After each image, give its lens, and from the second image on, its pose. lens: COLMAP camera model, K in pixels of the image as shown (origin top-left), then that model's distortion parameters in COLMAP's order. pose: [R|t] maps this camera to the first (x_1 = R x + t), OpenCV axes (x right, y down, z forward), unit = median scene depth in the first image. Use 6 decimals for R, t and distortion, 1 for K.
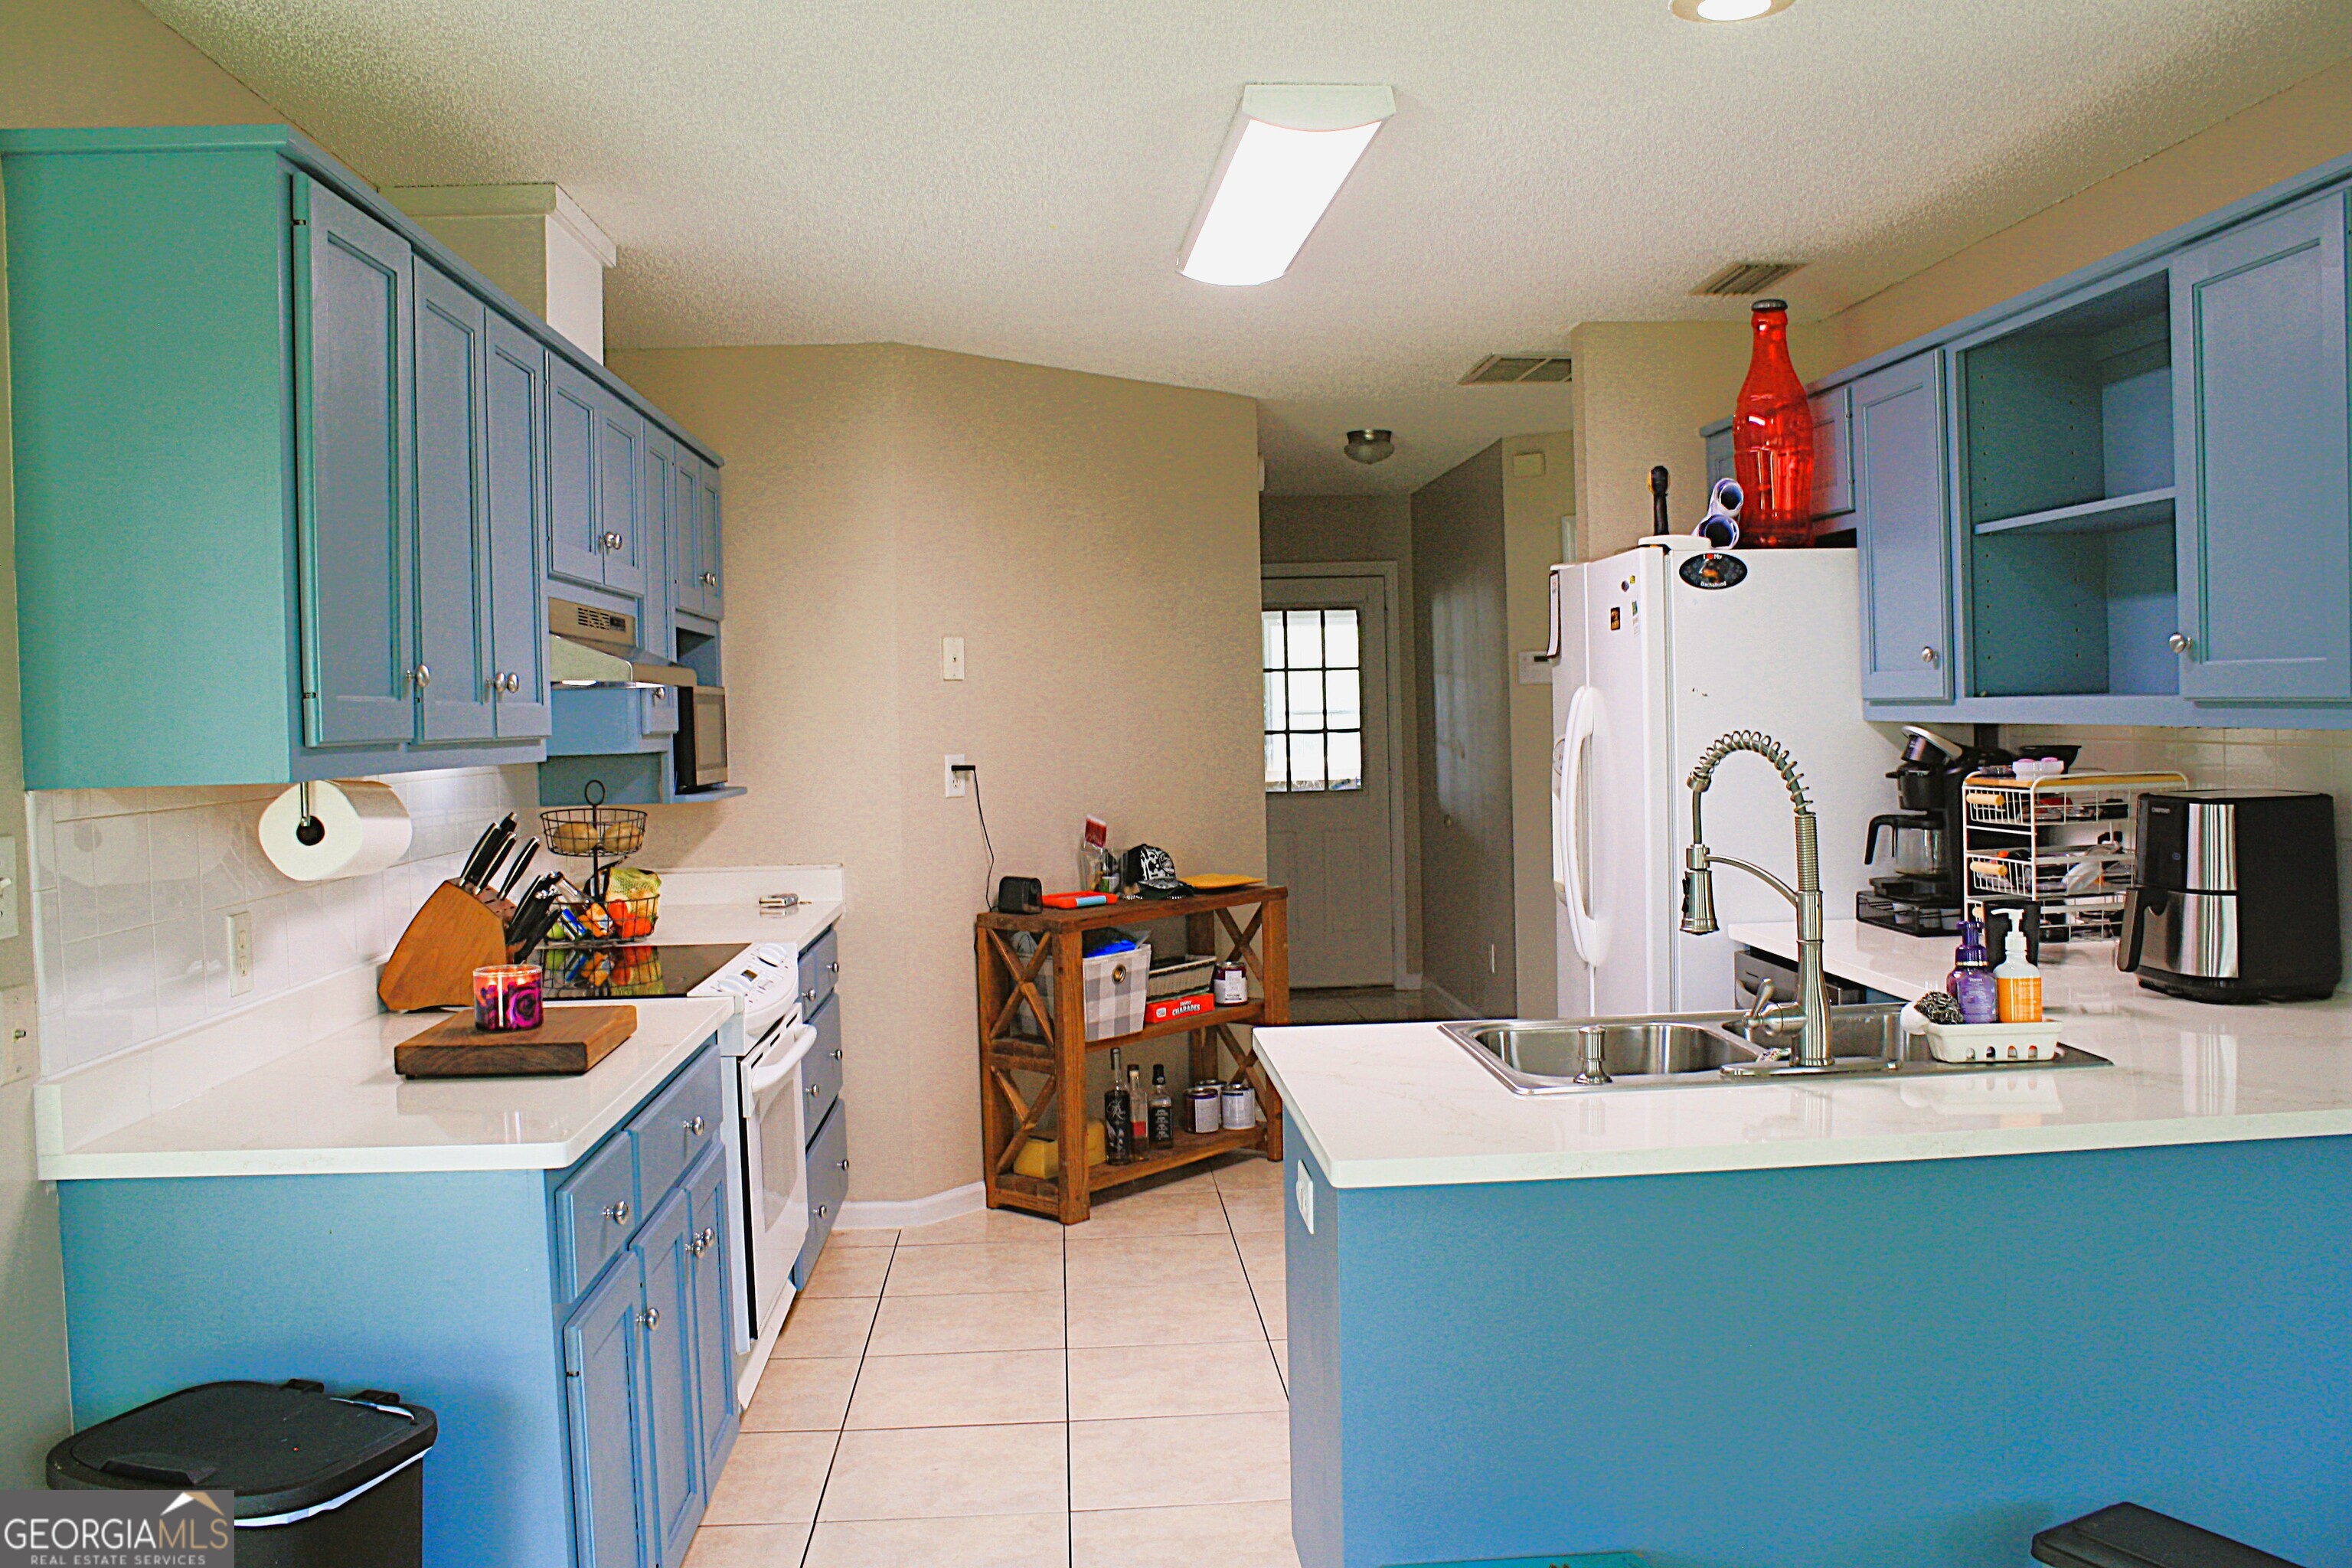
lens RADIAL K [[1997.6, 0, 1183.9], [0, 1997.6, 775.6], [0, 0, 1]] dist [-0.171538, 0.165658]
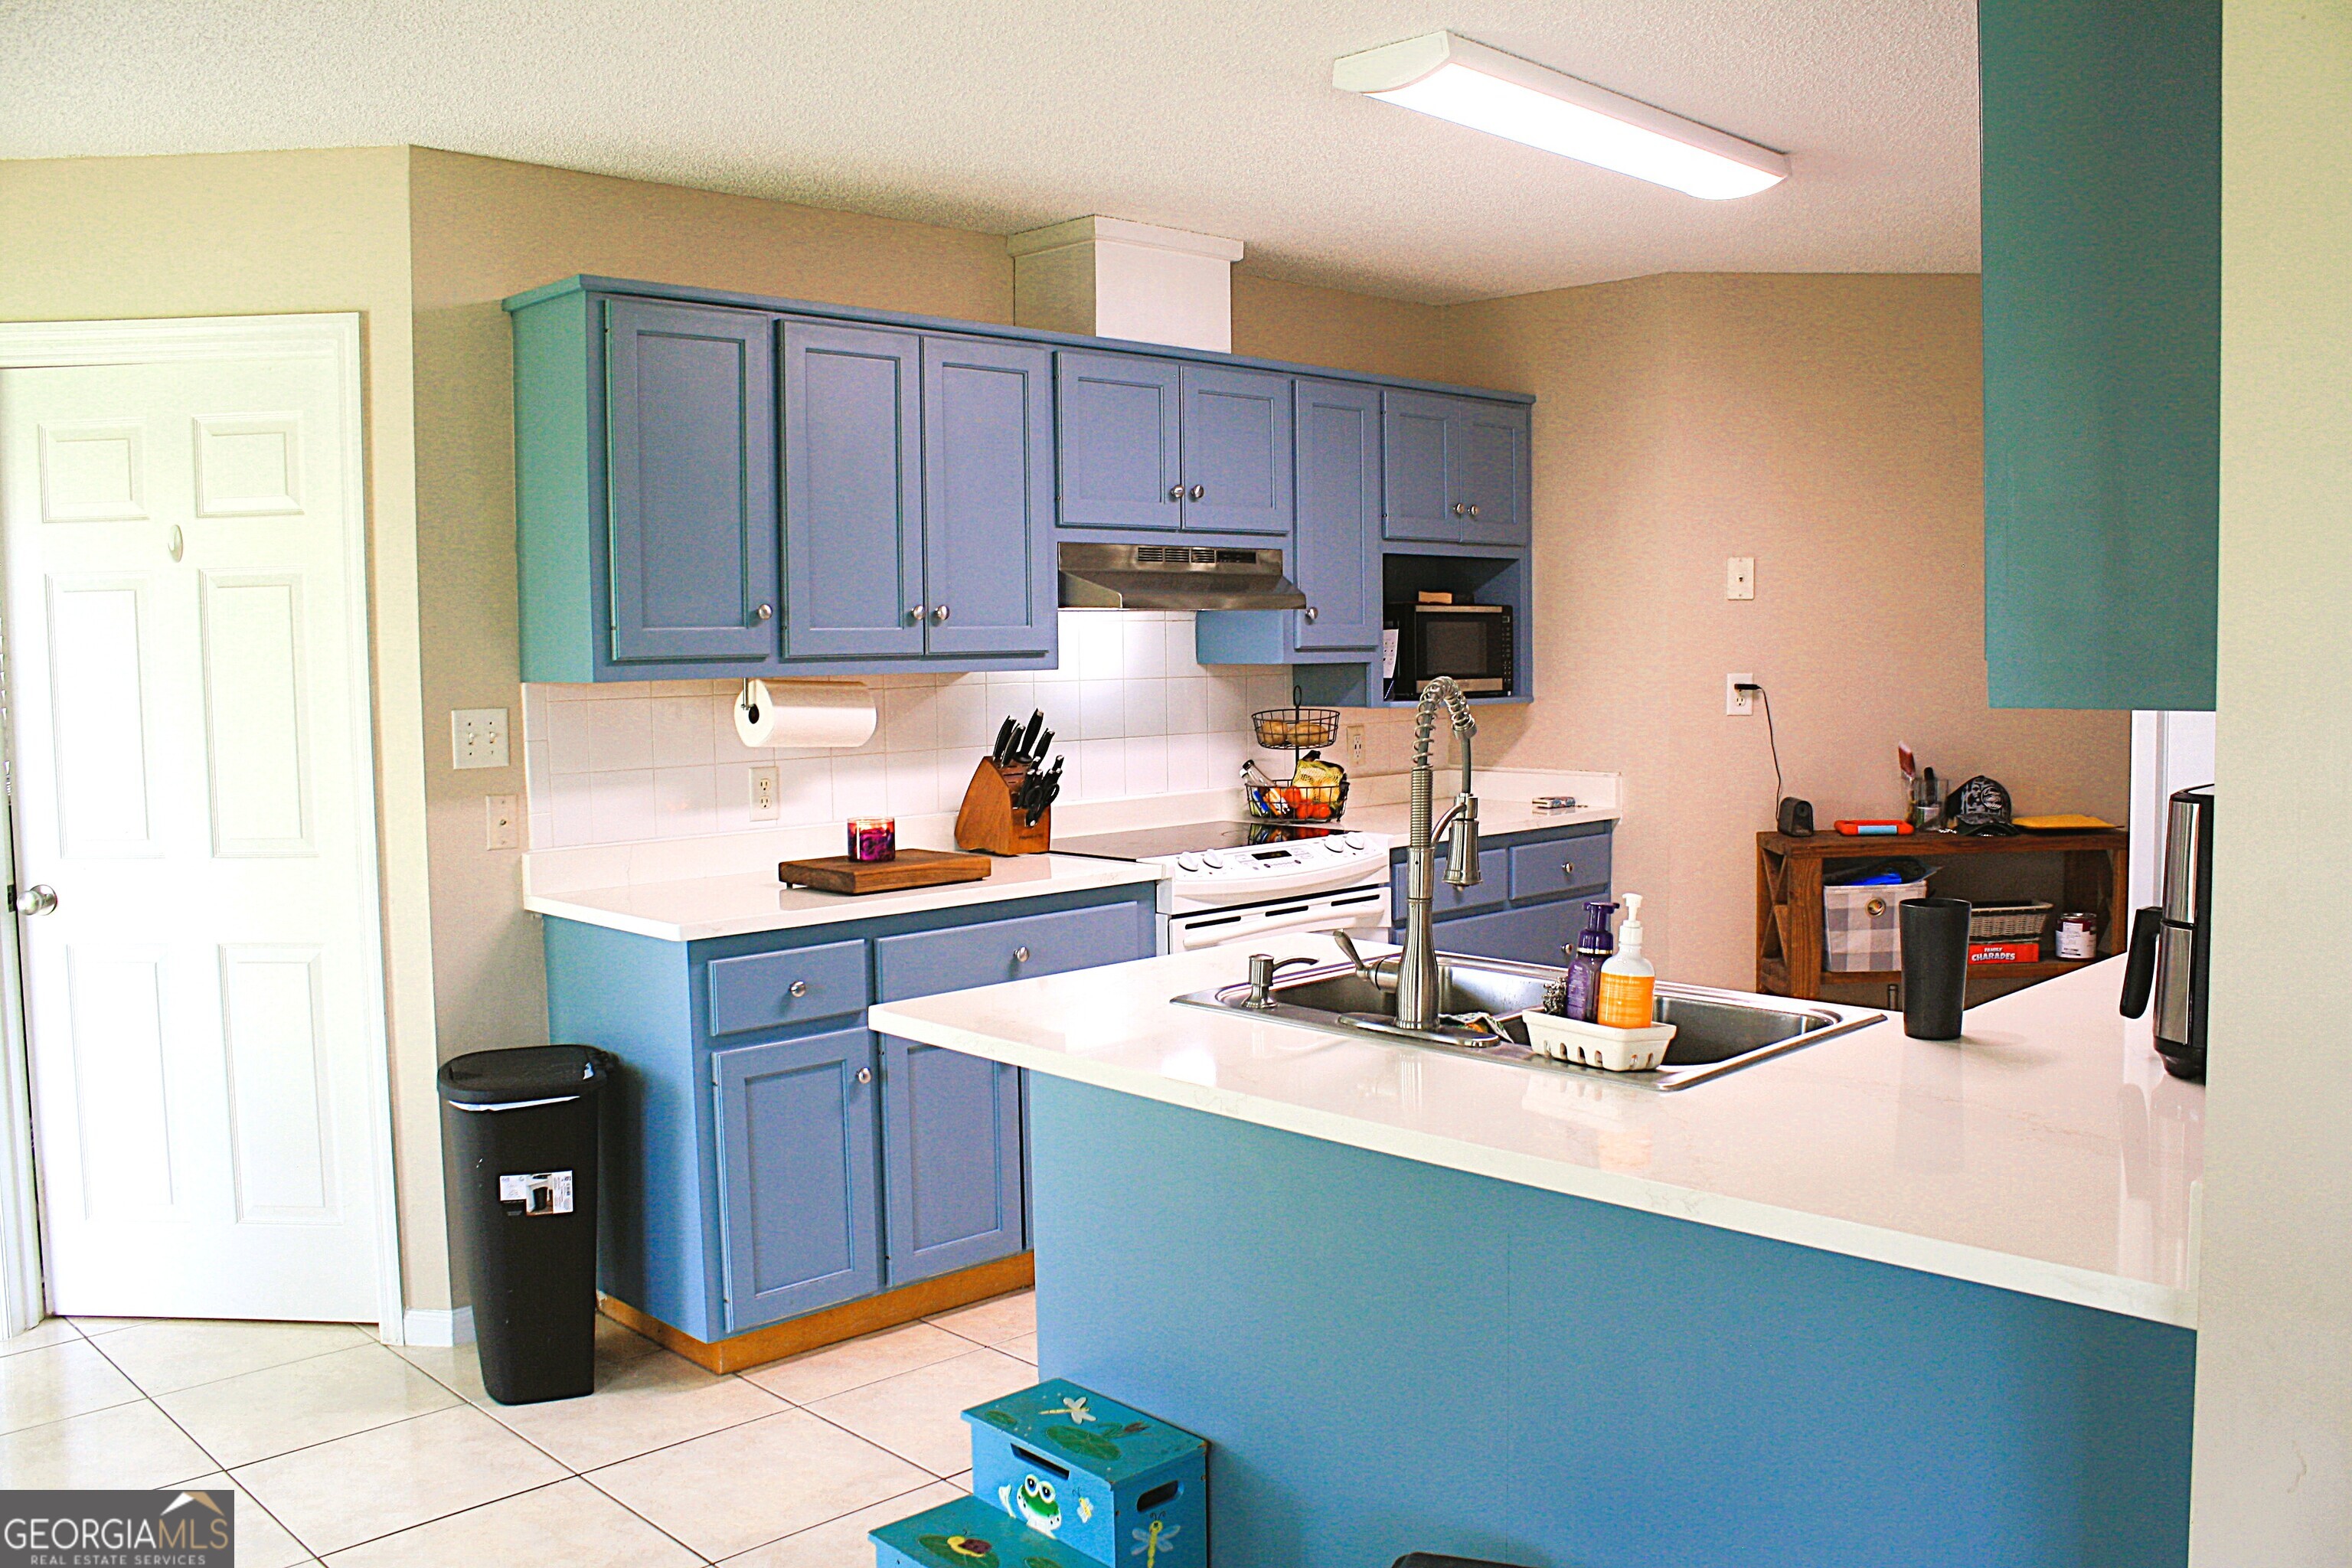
lens RADIAL K [[1997.6, 0, 1183.9], [0, 1997.6, 775.6], [0, 0, 1]] dist [-0.171538, 0.165658]
pose [[0.640603, 0.070664, -0.764614, 0.607815], [-0.028511, 0.997259, 0.068277, -0.024441], [0.767343, -0.021939, 0.640862, 0.177944]]
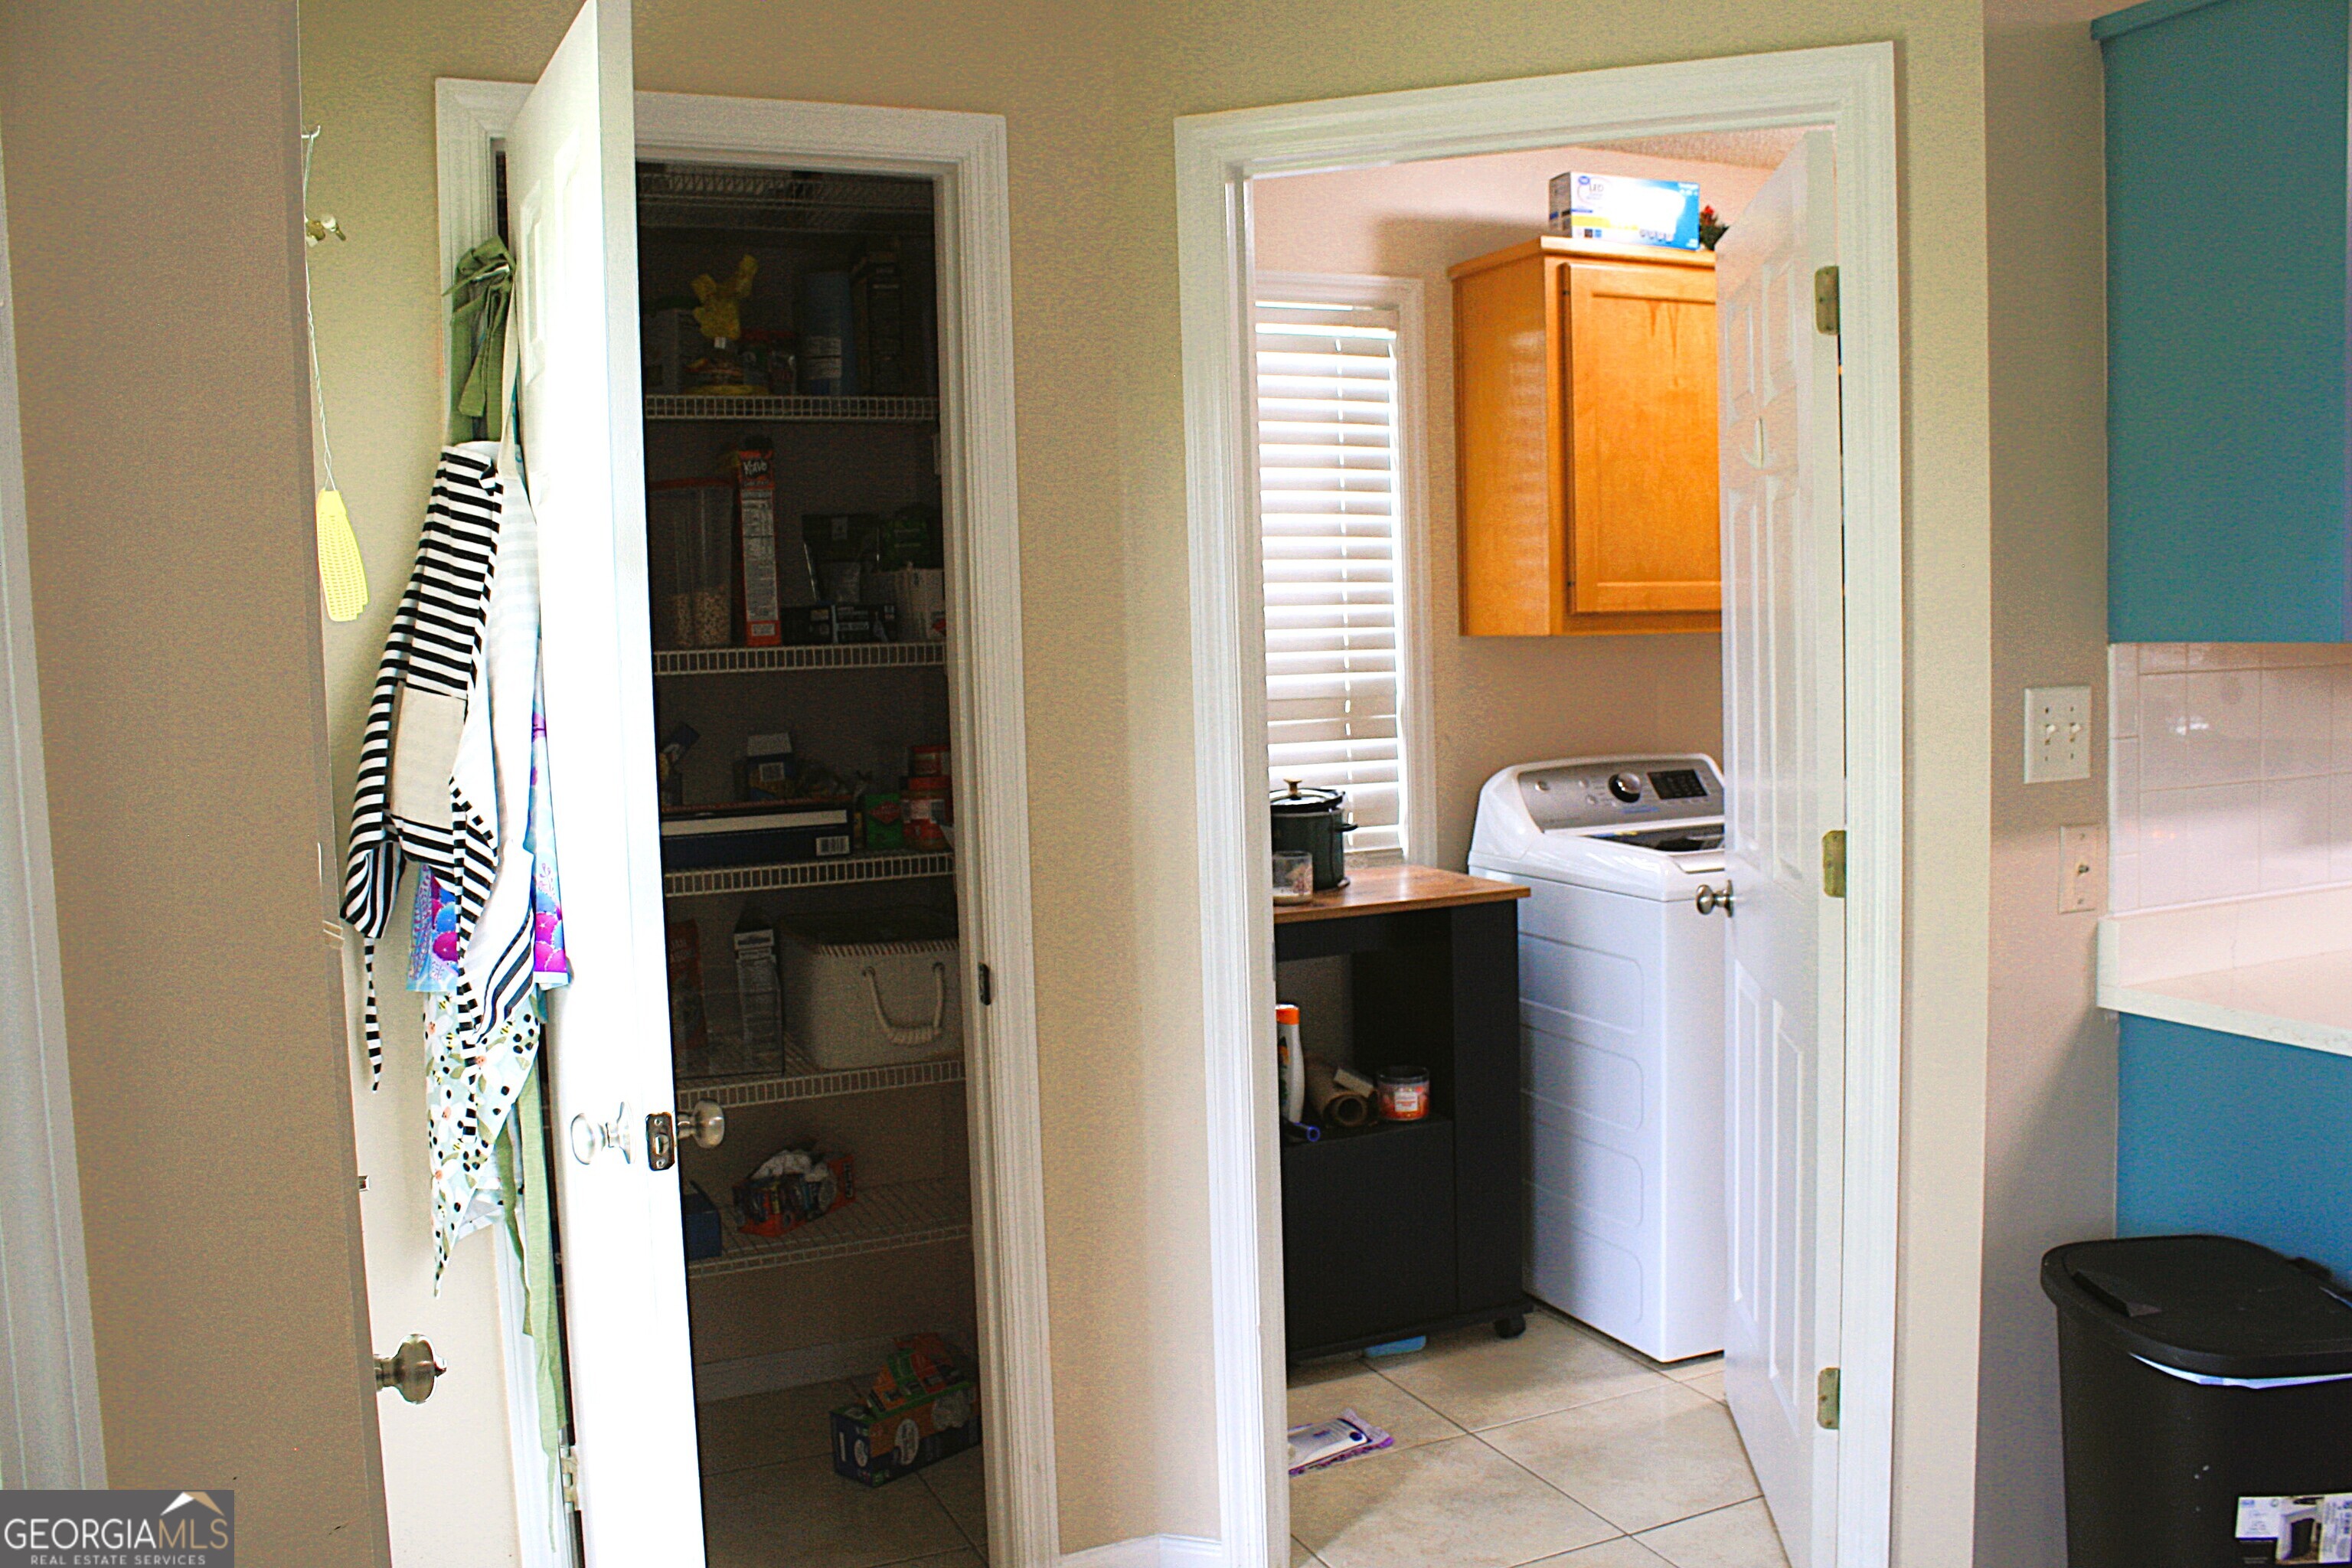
lens RADIAL K [[1997.6, 0, 1183.9], [0, 1997.6, 775.6], [0, 0, 1]] dist [-0.171538, 0.165658]
pose [[0.347672, 0.091855, -0.933106, 0.122007], [-0.013778, 0.995583, 0.092872, -0.005730], [0.937515, -0.019433, 0.347402, 0.077786]]
